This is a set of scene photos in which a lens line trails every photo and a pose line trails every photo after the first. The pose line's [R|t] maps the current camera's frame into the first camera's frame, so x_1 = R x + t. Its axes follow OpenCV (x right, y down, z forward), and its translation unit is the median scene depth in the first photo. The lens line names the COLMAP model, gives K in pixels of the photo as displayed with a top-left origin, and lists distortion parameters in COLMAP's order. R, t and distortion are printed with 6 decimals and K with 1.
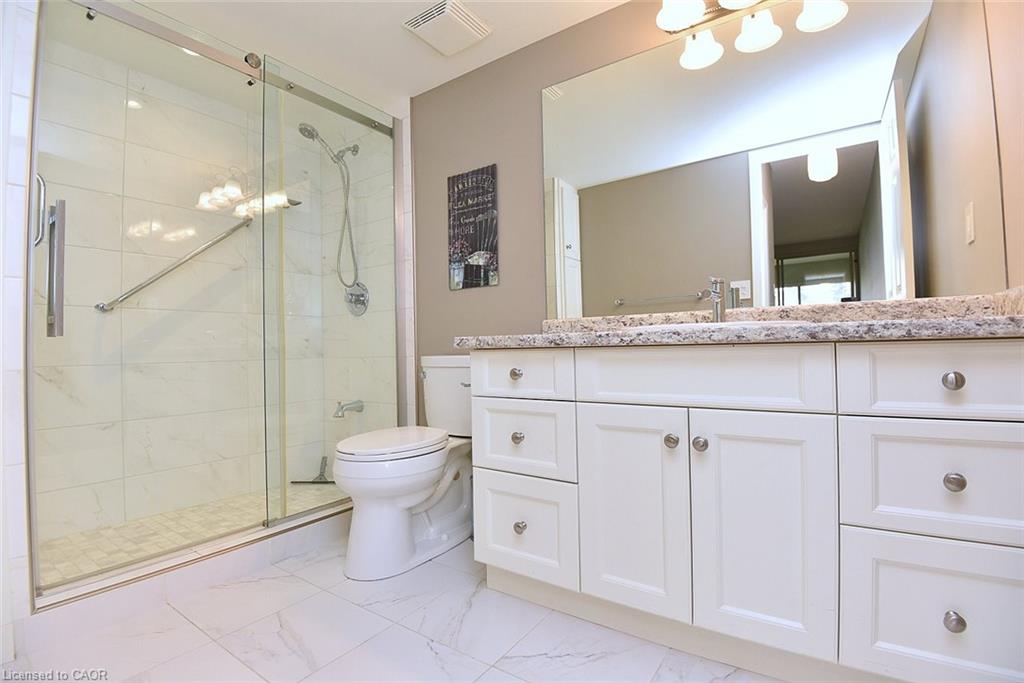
lens RADIAL K [[470.4, 0, 506.4], [0, 470.4, 334.7], [0, 0, 1]] dist [-0.033993, -0.004056]
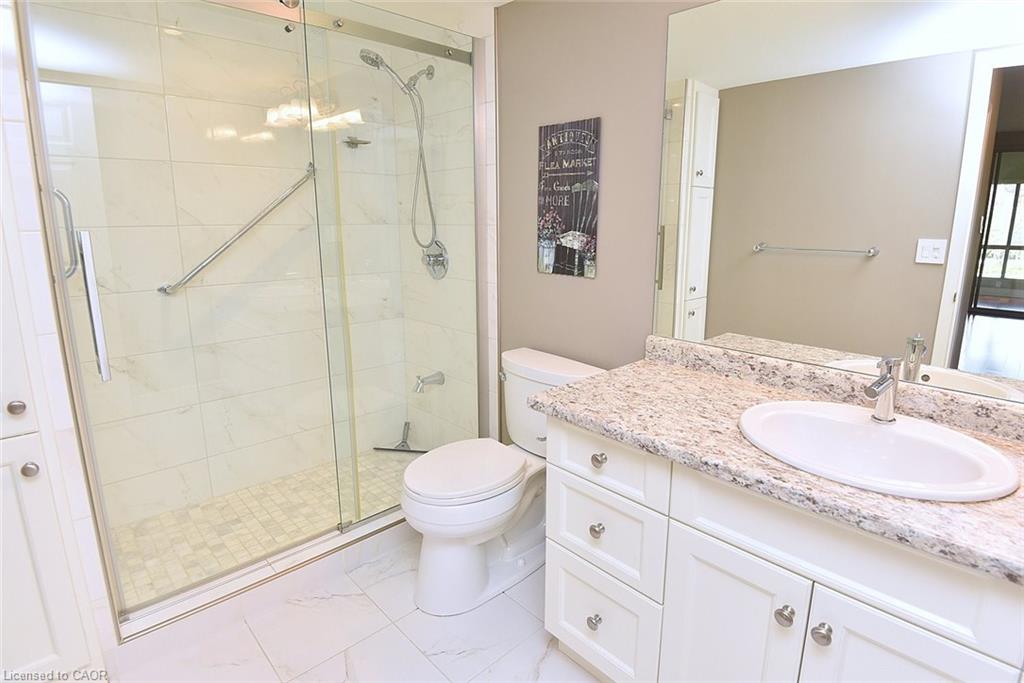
lens RADIAL K [[526.4, 0, 519.5], [0, 526.4, 346.8], [0, 0, 1]] dist [-0.018399, -0.004260]
pose [[0.982144, 0.058171, -0.178913, 0.021681], [-0.017615, 0.975252, 0.220393, -0.179930], [0.187306, -0.213306, 0.958862, 0.082082]]
